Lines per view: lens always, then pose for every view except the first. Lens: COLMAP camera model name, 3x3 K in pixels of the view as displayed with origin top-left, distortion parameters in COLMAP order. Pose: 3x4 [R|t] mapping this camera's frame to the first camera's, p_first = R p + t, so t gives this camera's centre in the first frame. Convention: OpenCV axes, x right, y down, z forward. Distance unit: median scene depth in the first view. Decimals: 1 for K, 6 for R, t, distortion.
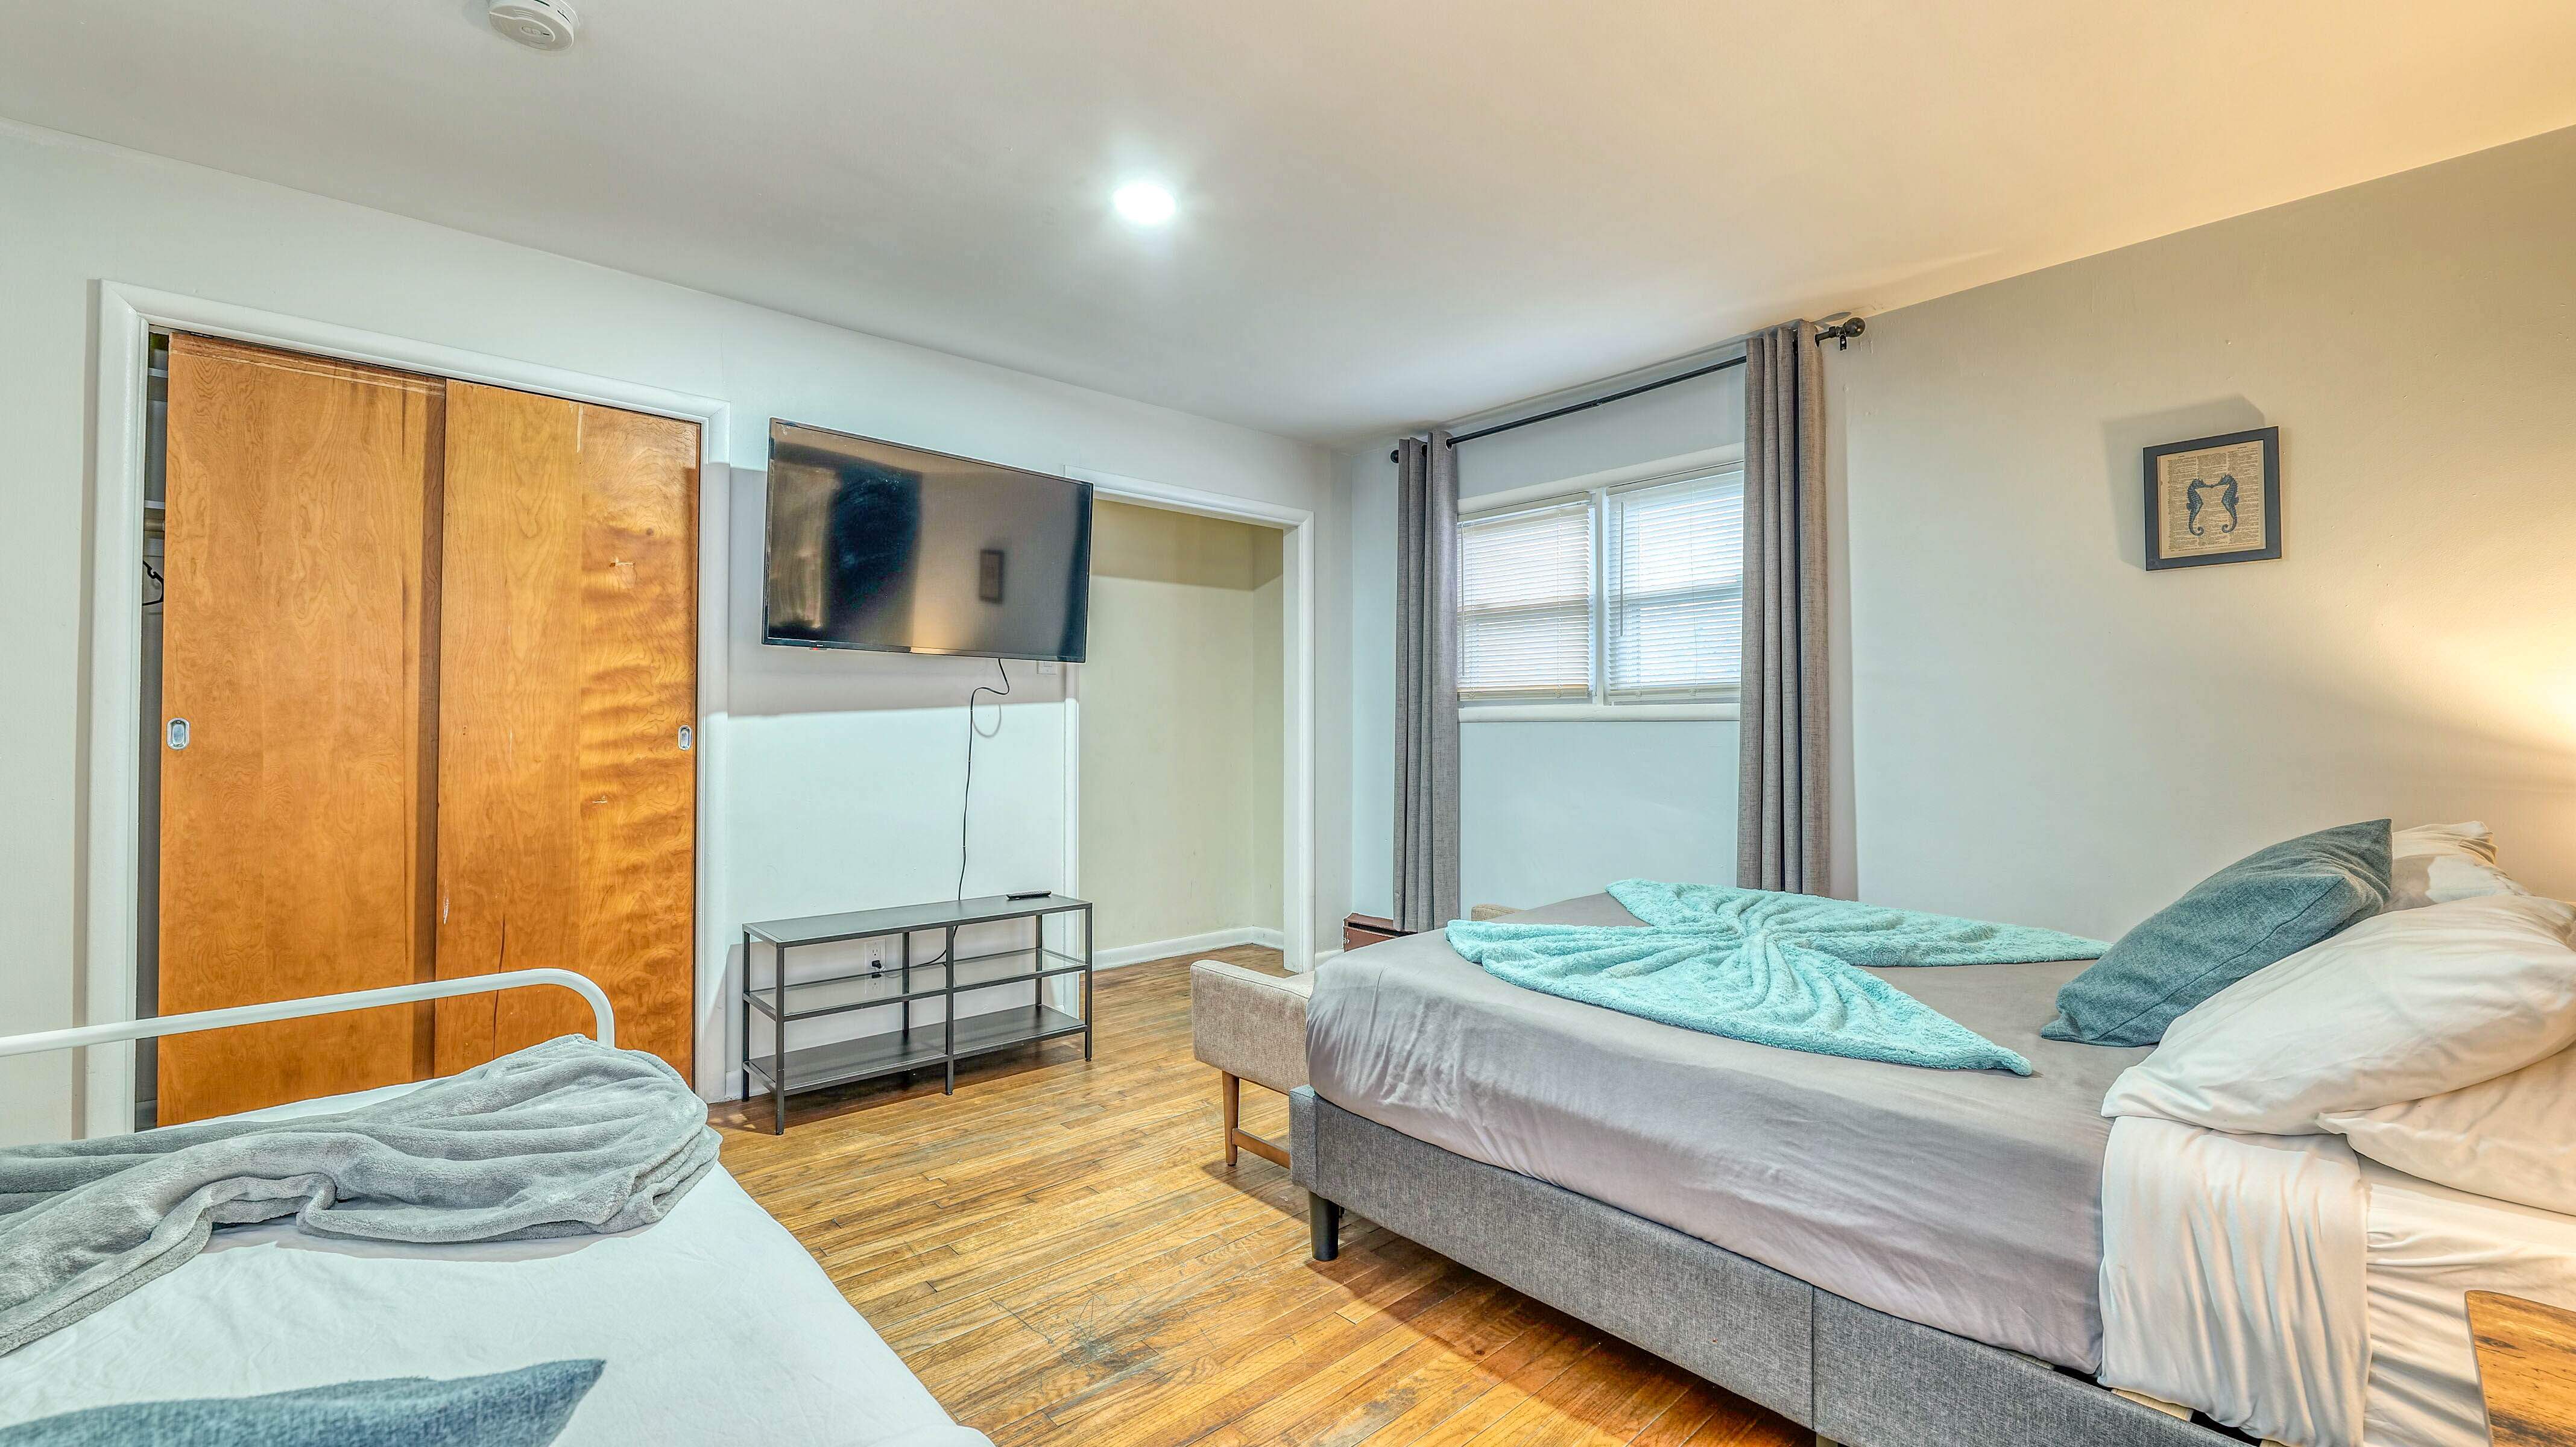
lens RADIAL K [[1051.9, 0, 1283.3], [0, 1051.9, 720.0], [0, 0, 1]] dist [-0.012237, 0.000471]
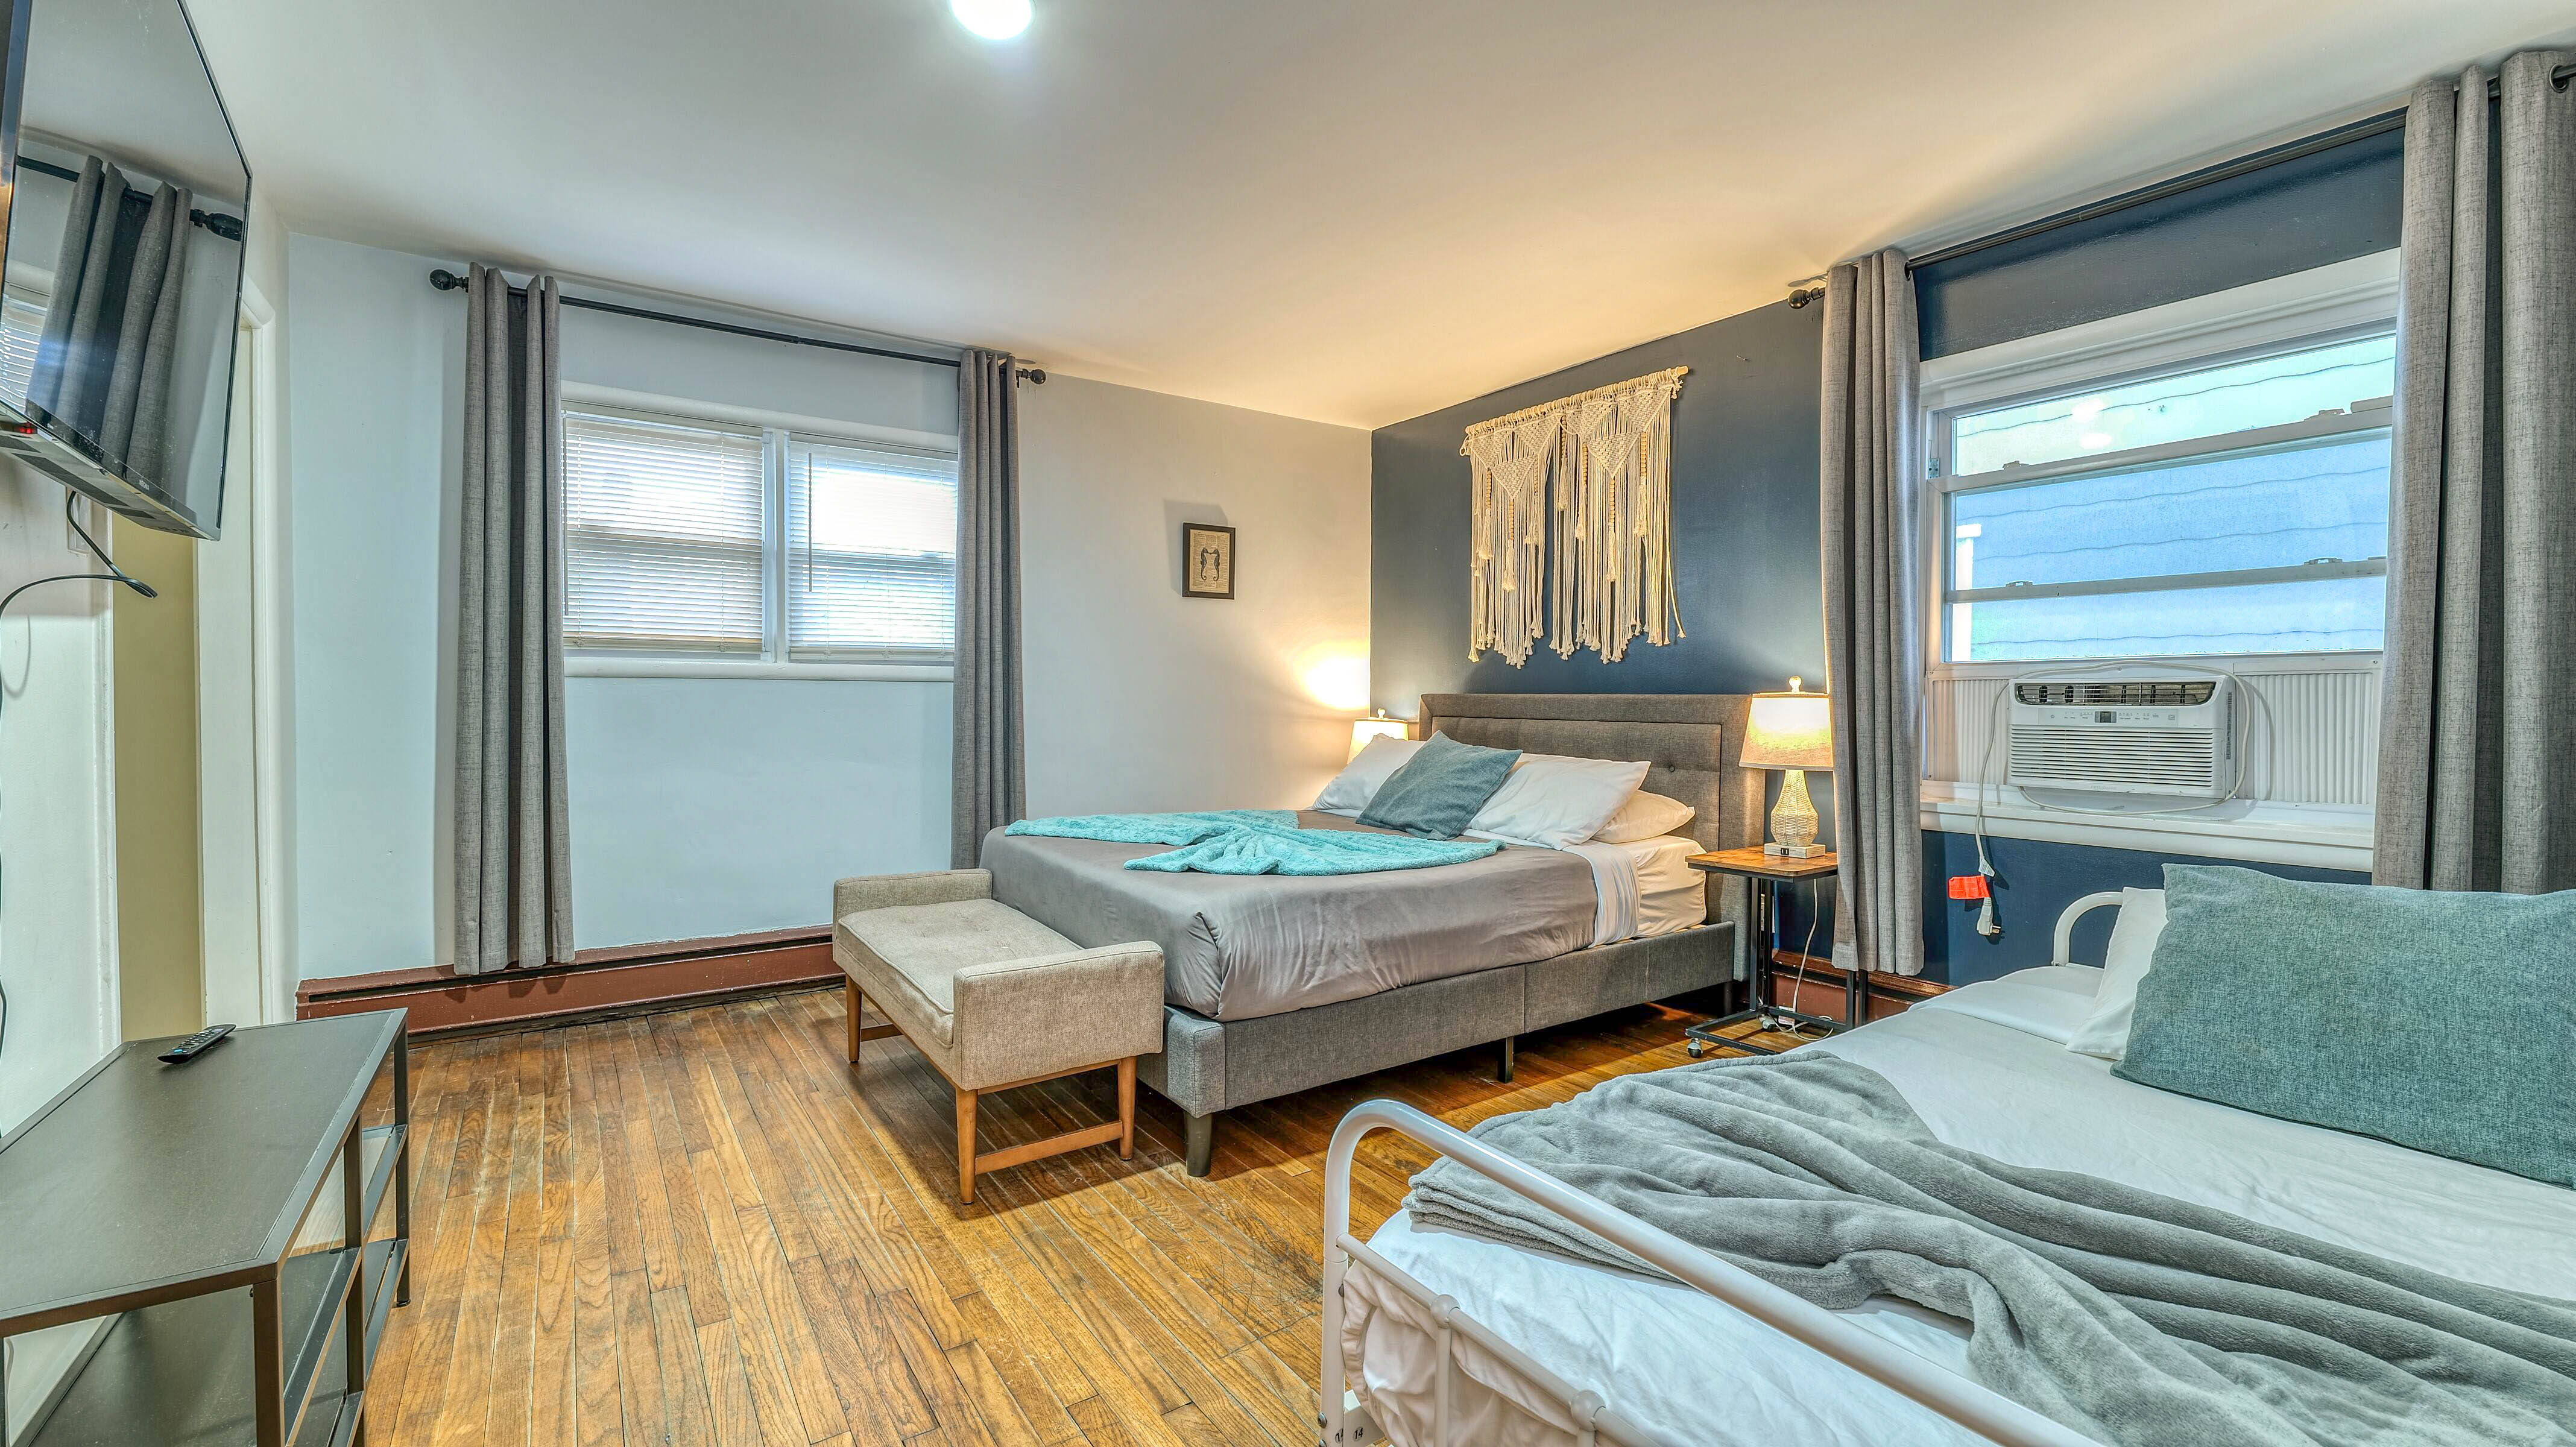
lens RADIAL K [[1051.9, 0, 1284.2], [0, 1051.9, 707.5], [0, 0, 1]] dist [-0.012237, 0.000471]
pose [[0.122716, -0.010292, 0.992389, -0.825202], [-0.016197, 0.999792, 0.012371, 0.010676], [-0.992310, -0.017592, 0.122523, 0.633907]]
